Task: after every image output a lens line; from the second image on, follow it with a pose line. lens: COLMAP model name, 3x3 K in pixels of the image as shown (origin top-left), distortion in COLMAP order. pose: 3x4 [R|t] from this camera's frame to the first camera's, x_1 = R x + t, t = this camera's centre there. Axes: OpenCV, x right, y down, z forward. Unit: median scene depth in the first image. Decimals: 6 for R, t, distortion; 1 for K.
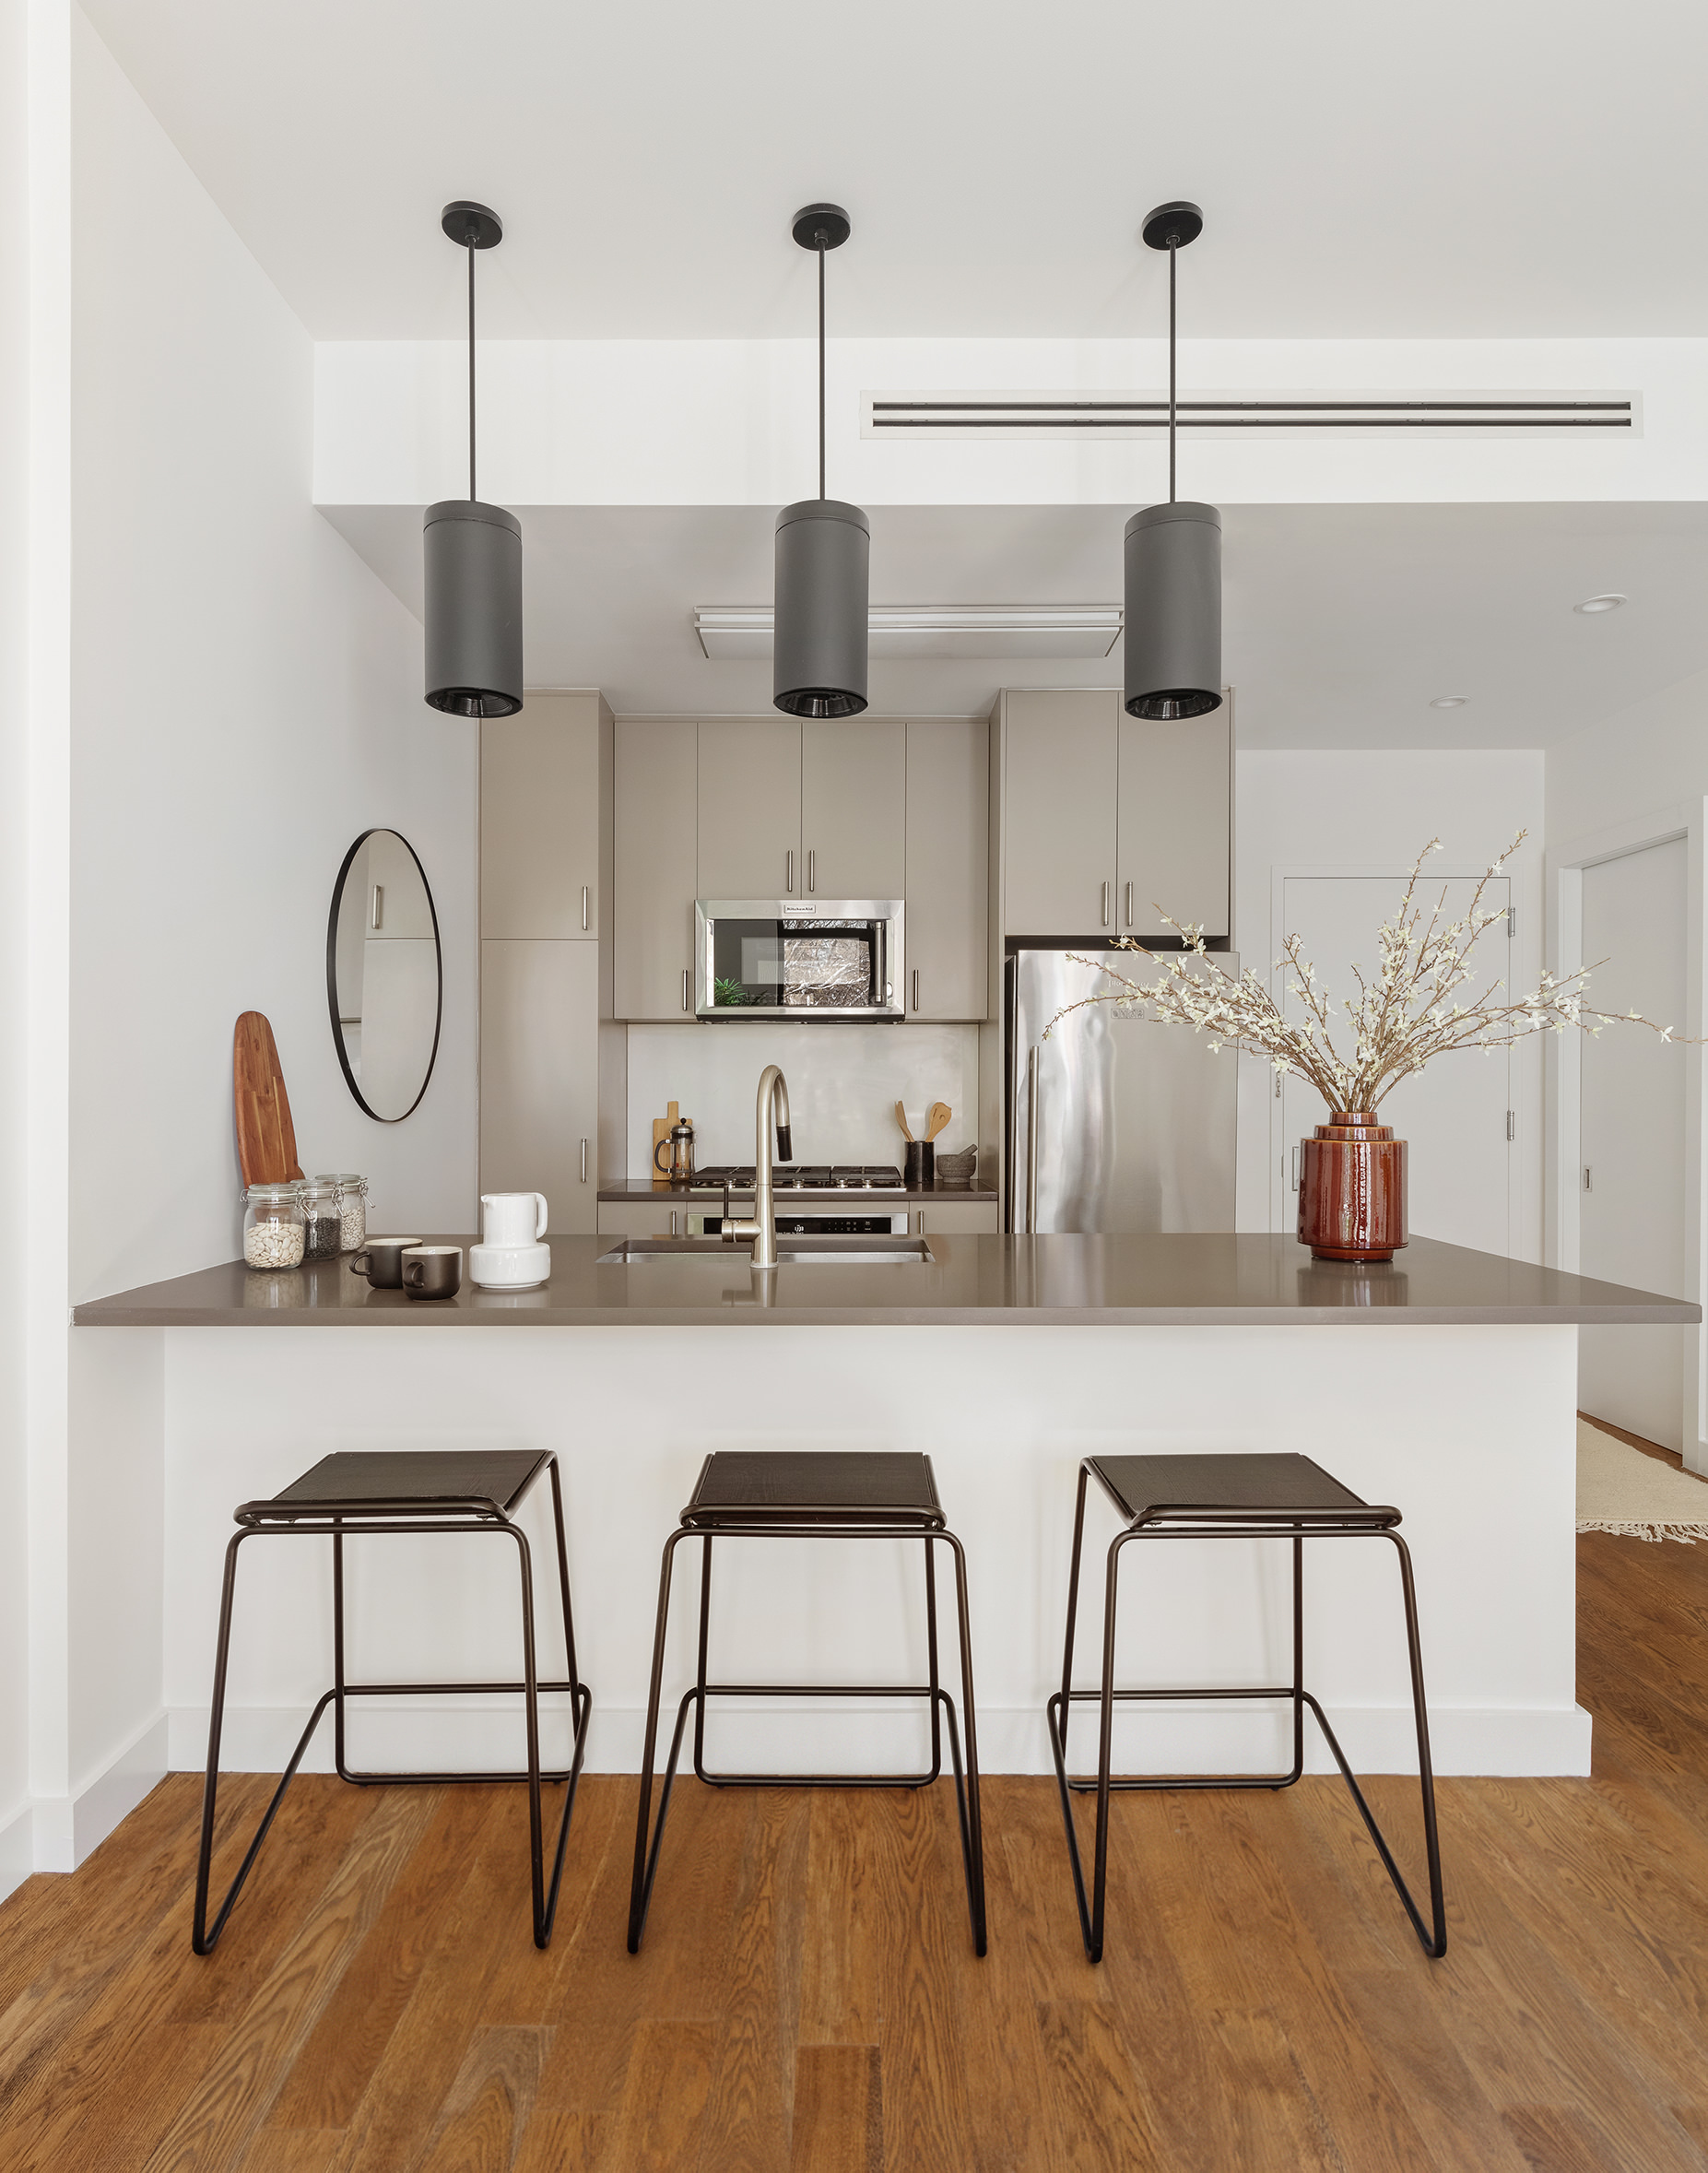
lens RADIAL K [[1262.8, 0, 854.0], [0, 1262.8, 1086.5], [0, 0, 1]] dist [0.000063, 0.000600]
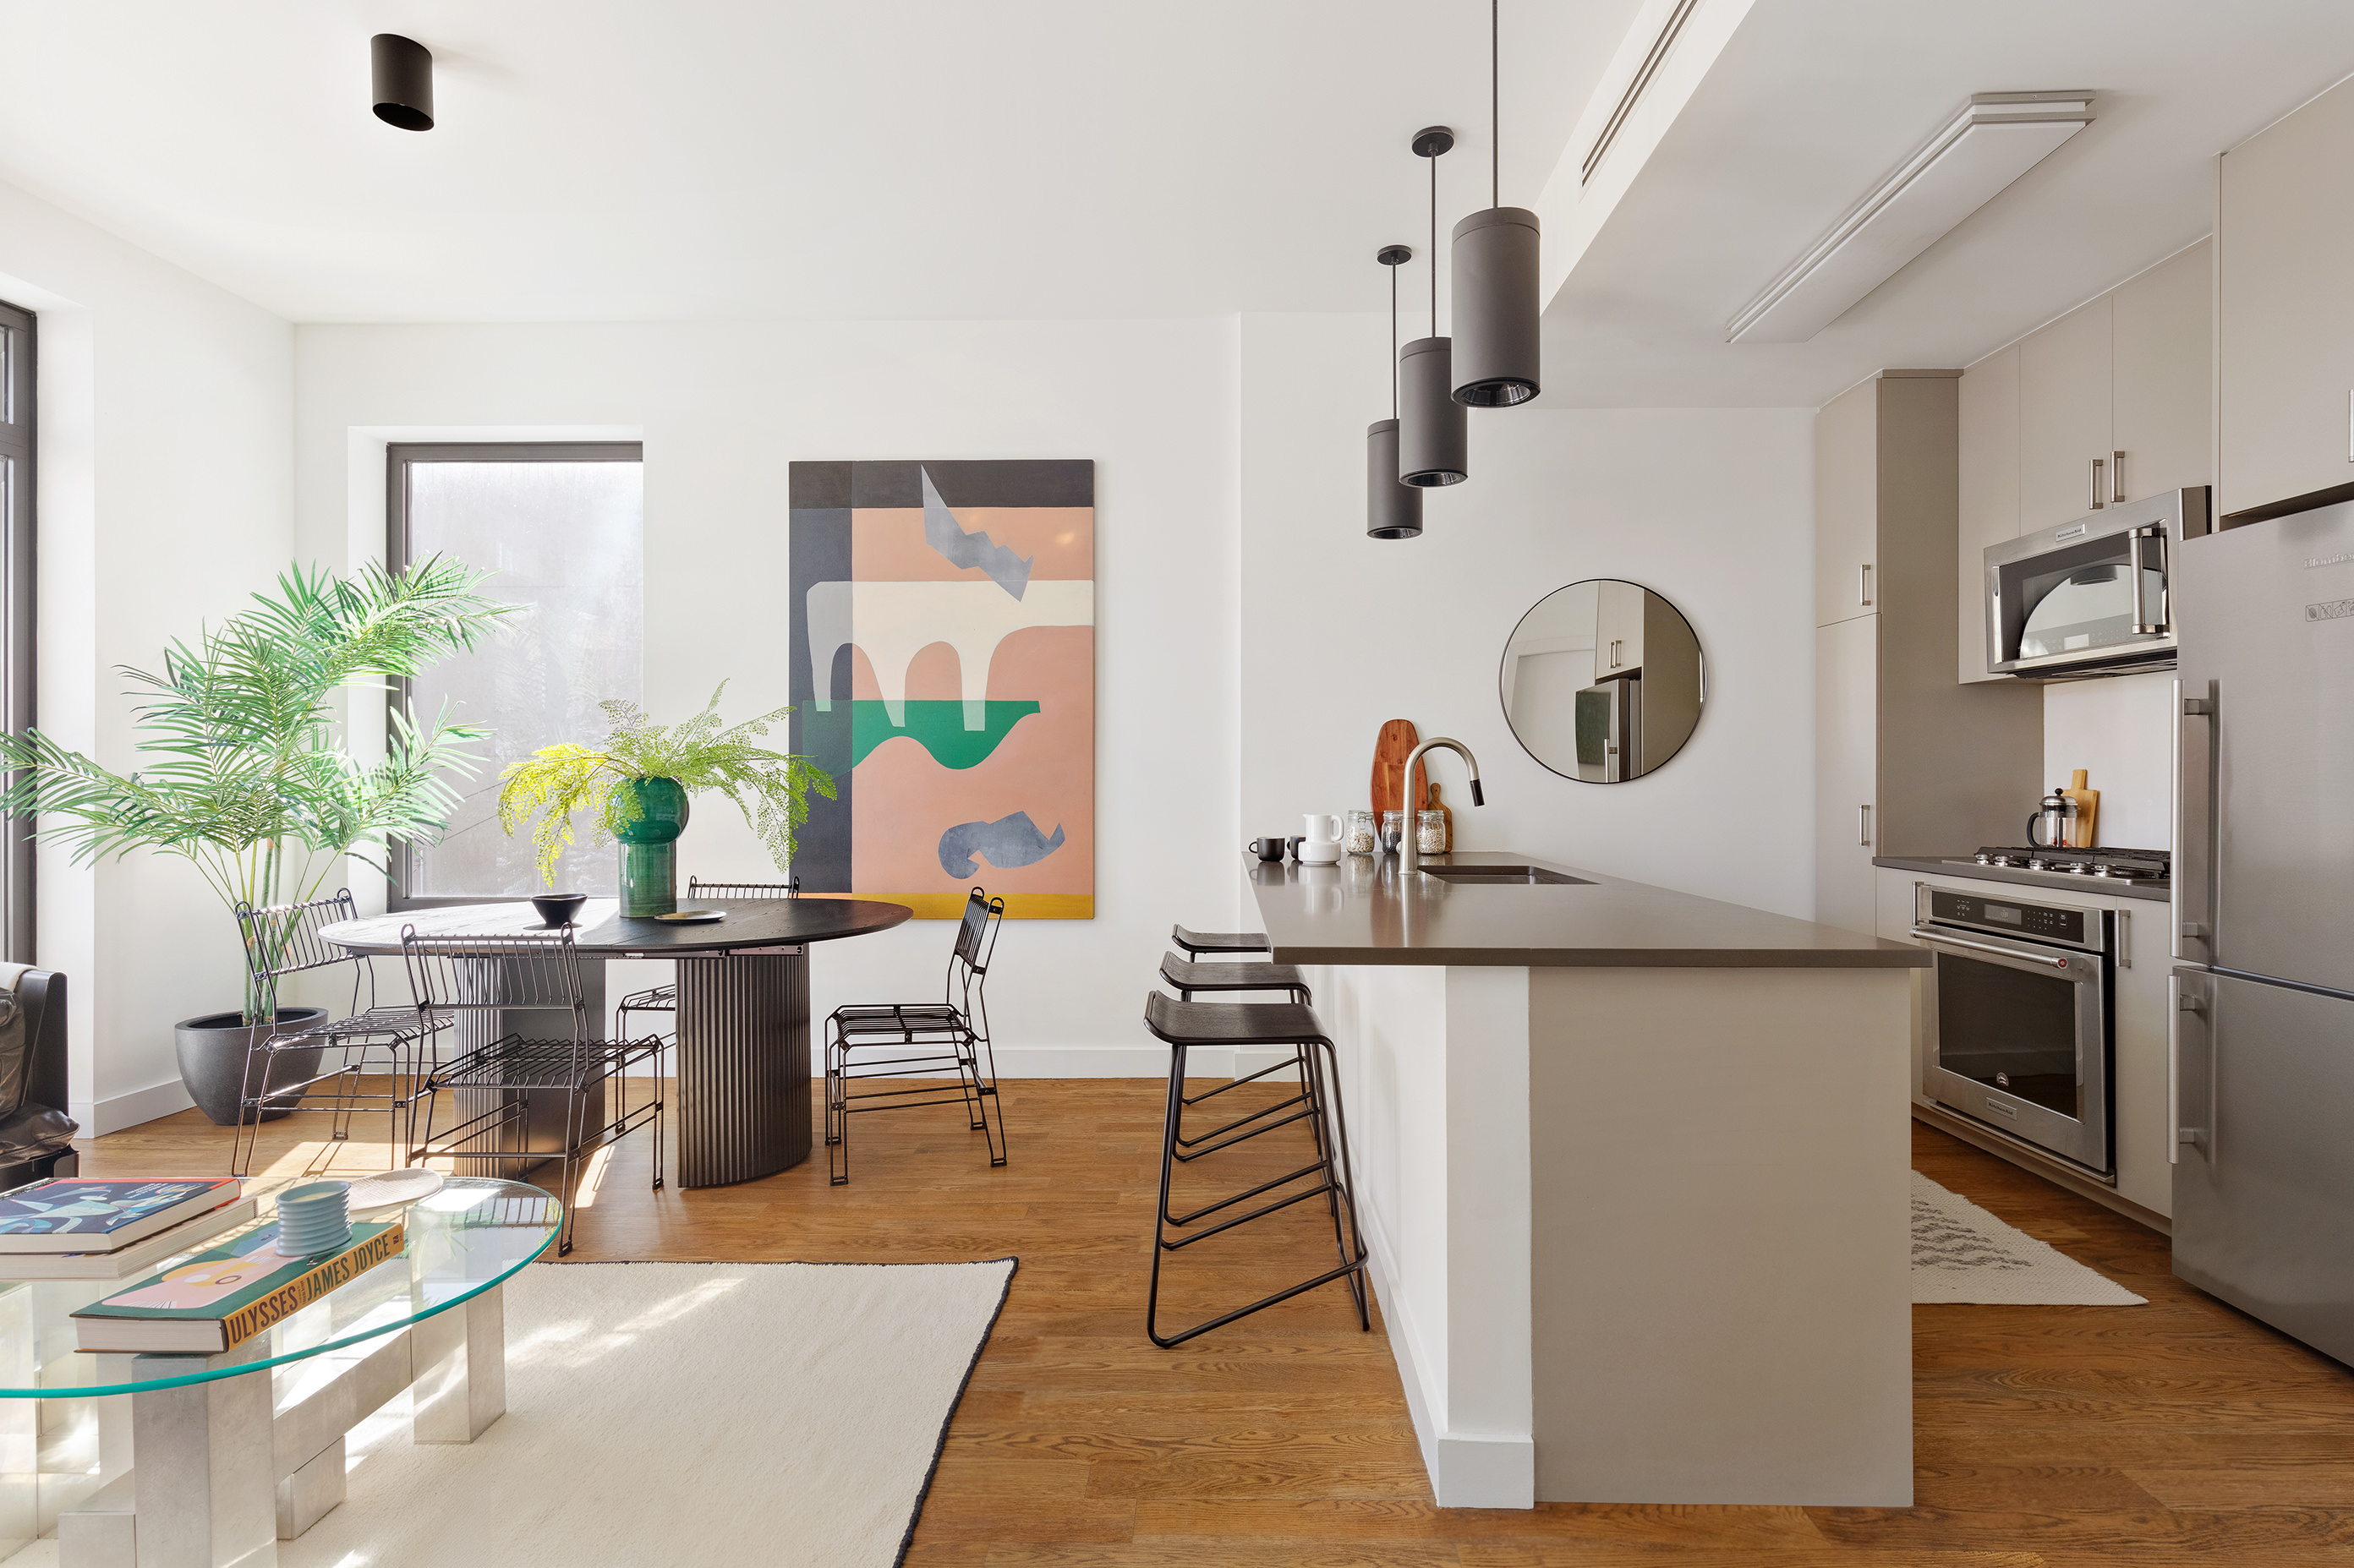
lens RADIAL K [[1148.2, 0, 1177.0], [0, 1148.2, 784.0], [0, 0, 1]] dist [-0.000640, -0.000148]
pose [[-0.045165, 0.001284, -0.998979, 0.952930], [0.006863, 0.999976, 0.000975, 0.023511], [0.998956, -0.006812, -0.045173, 0.583048]]
